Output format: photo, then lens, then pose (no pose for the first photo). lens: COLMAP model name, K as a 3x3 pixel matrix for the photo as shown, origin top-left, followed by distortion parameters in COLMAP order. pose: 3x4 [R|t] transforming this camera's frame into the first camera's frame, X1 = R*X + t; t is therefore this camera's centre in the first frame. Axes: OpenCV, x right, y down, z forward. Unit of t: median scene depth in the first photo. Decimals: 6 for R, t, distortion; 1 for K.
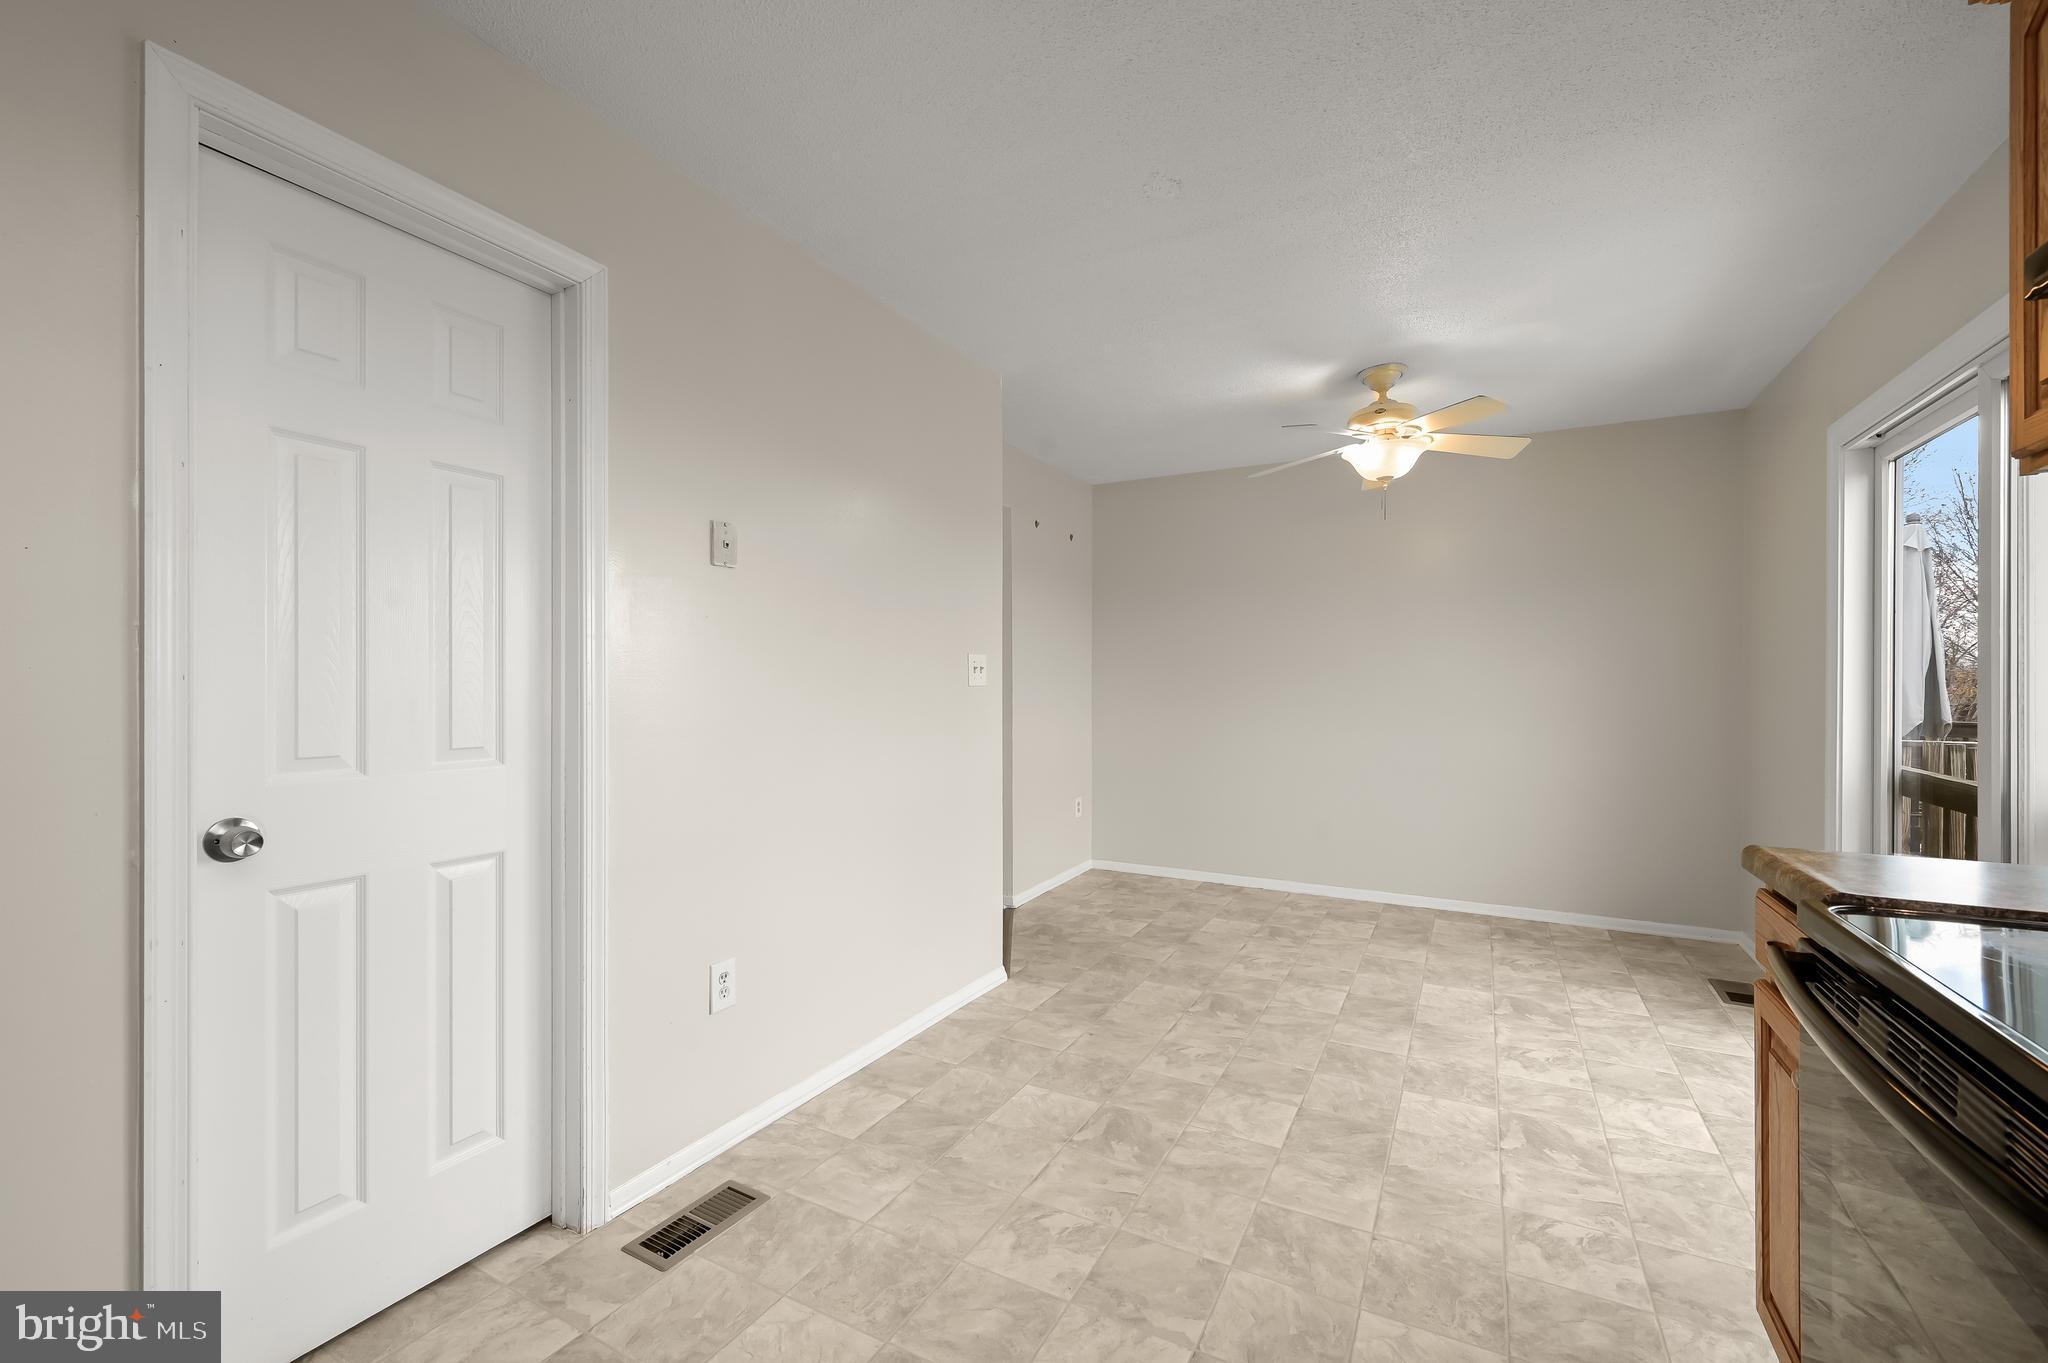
lens RADIAL K [[829.0, 0, 1018.6], [0, 829.0, 690.3], [0, 0, 1]] dist [0.000268, -0.000790]
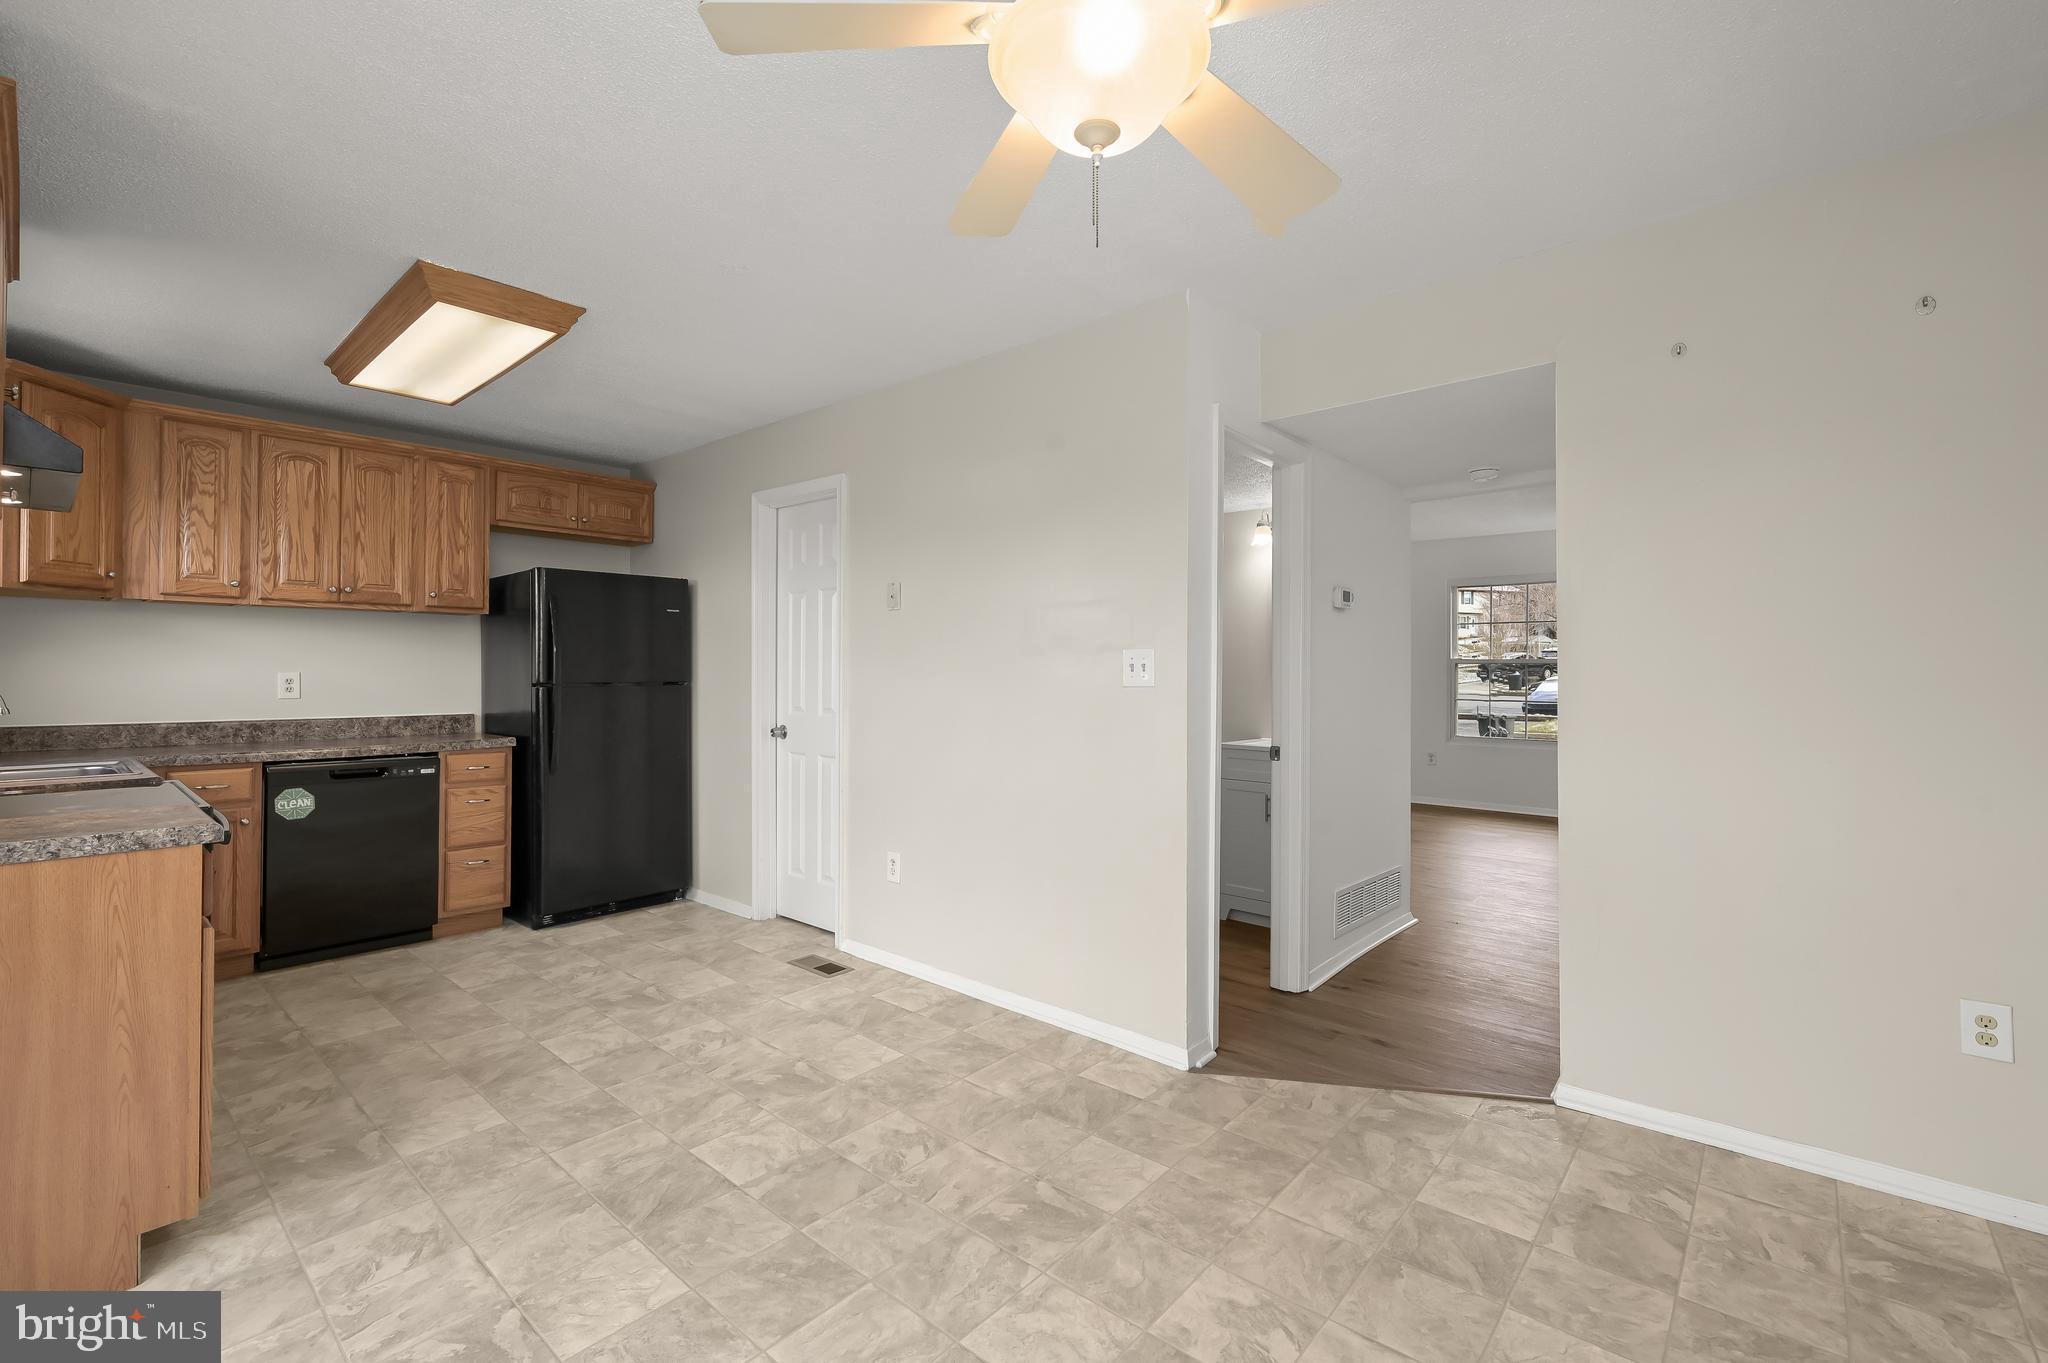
lens RADIAL K [[882.0, 0, 1055.4], [0, 882.0, 663.4], [0, 0, 1]] dist [-0.001198, 0.000508]
pose [[-0.190522, -0.011071, -0.981620, 1.043582], [-0.007833, 0.999922, -0.009757, -0.023332], [0.981652, 0.005830, -0.190594, 1.329112]]
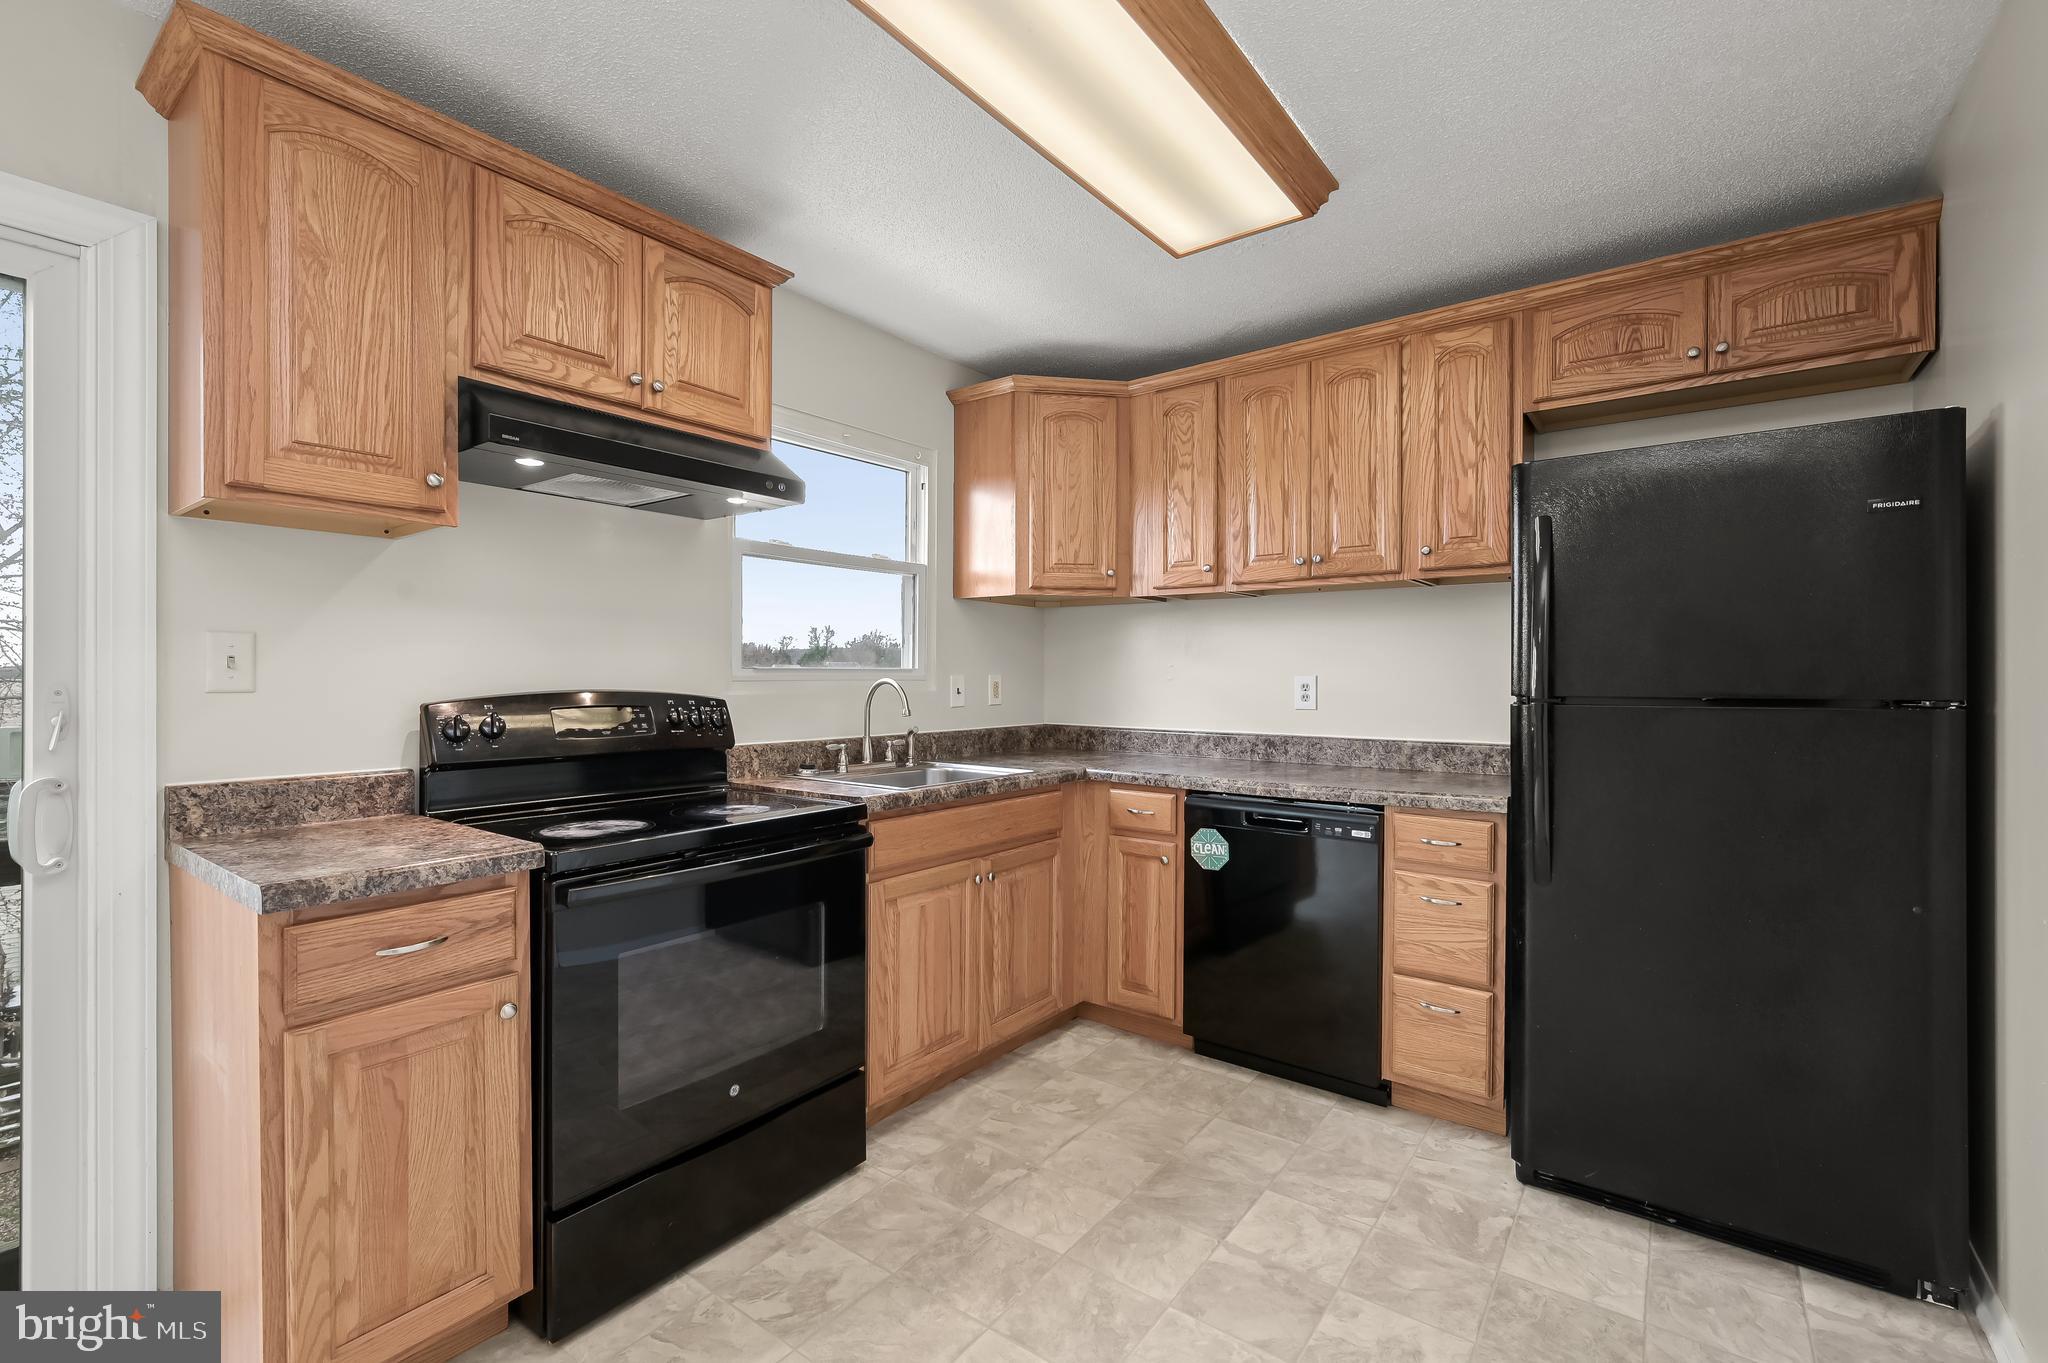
lens RADIAL K [[882.0, 0, 1025.6], [0, 882.0, 679.4], [0, 0, 1]] dist [-0.001198, 0.000508]
pose [[-0.990783, -0.003475, 0.135414, -0.000386], [-0.002256, 0.999956, 0.009149, -0.017449], [-0.135440, 0.008759, -0.990747, 0.963846]]
